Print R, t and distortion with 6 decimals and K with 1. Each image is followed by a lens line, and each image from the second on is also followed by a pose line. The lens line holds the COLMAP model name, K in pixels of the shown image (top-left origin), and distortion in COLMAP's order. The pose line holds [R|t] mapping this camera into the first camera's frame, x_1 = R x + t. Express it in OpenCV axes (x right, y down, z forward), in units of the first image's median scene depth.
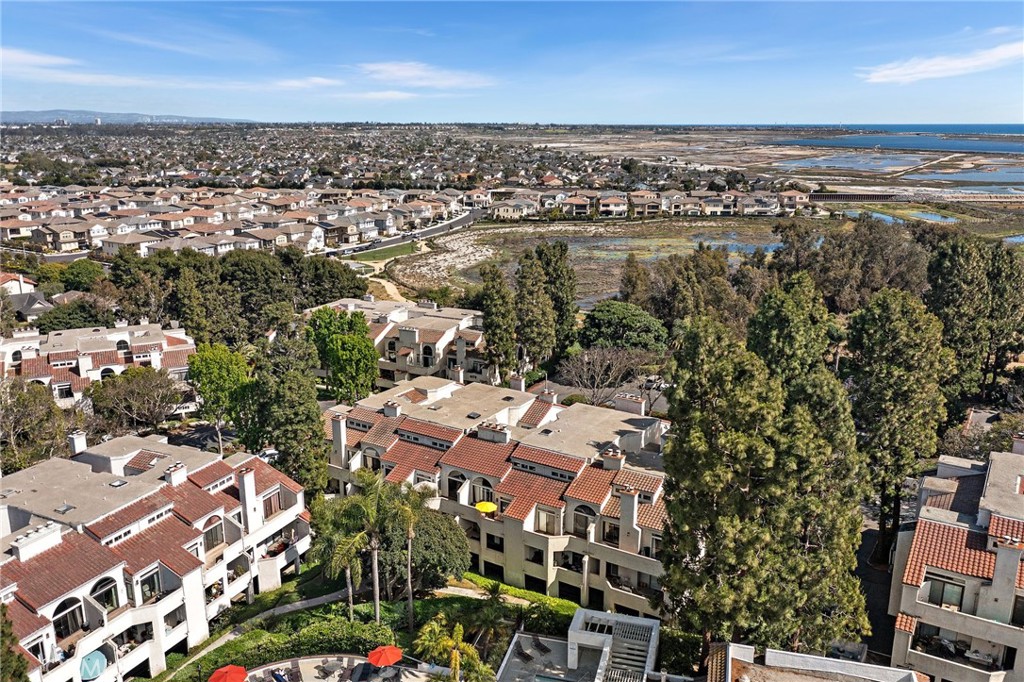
lens RADIAL K [[818.6, 0, 512.0], [0, 818.6, 341.0], [0, 0, 1]] dist [-0.004832, 0.005579]
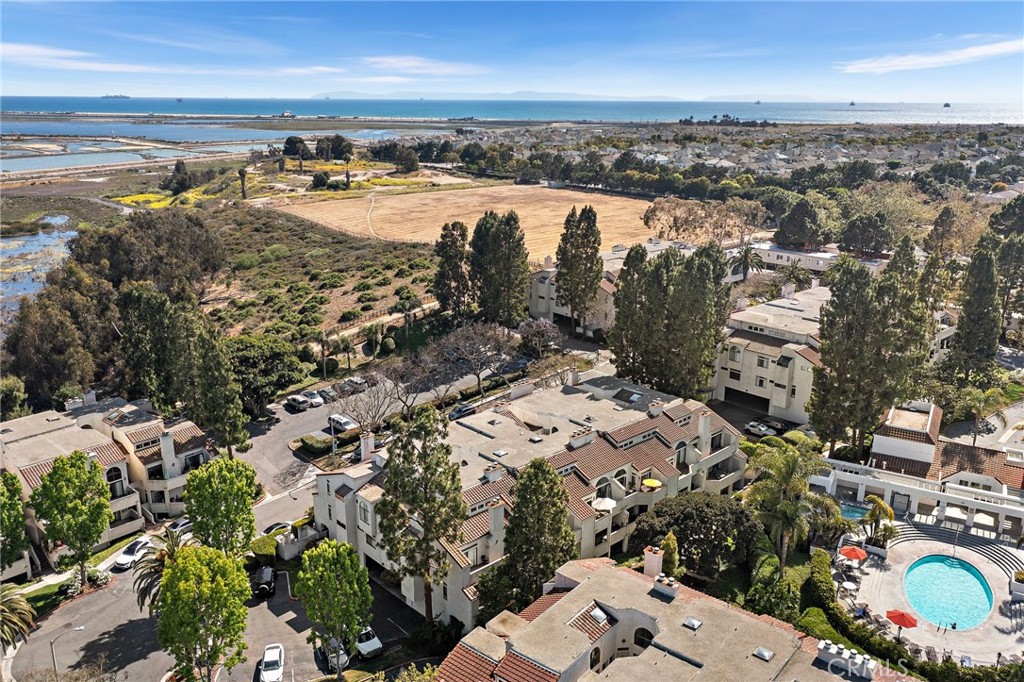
lens RADIAL K [[801.1, 0, 512.0], [0, 801.1, 341.0], [0, 0, 1]] dist [0.002792, 0.003813]
pose [[0.259769, -0.272721, 0.926360, -0.229425], [0.238652, 0.947666, 0.212071, -0.059273], [-0.935716, 0.165988, 0.311260, 0.166350]]
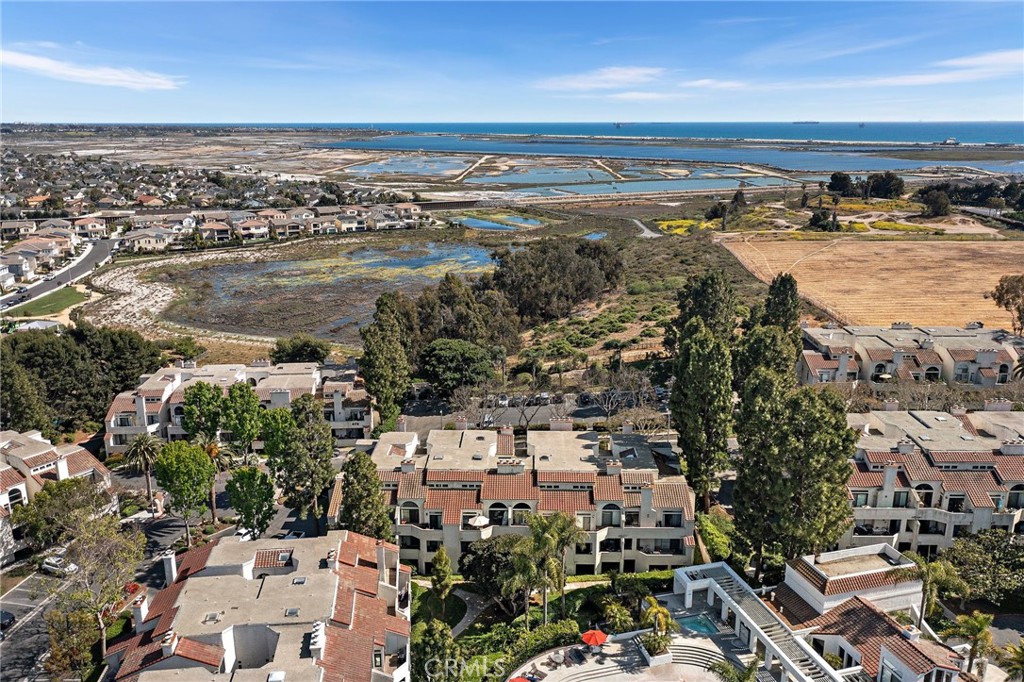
lens RADIAL K [[801.1, 0, 512.0], [0, 801.1, 341.0], [0, 0, 1]] dist [0.002792, 0.003813]
pose [[0.859037, -0.132465, 0.494478, -0.139263], [0.130430, 0.990698, 0.038805, -0.029738], [-0.495019, 0.031160, 0.868323, -0.021781]]
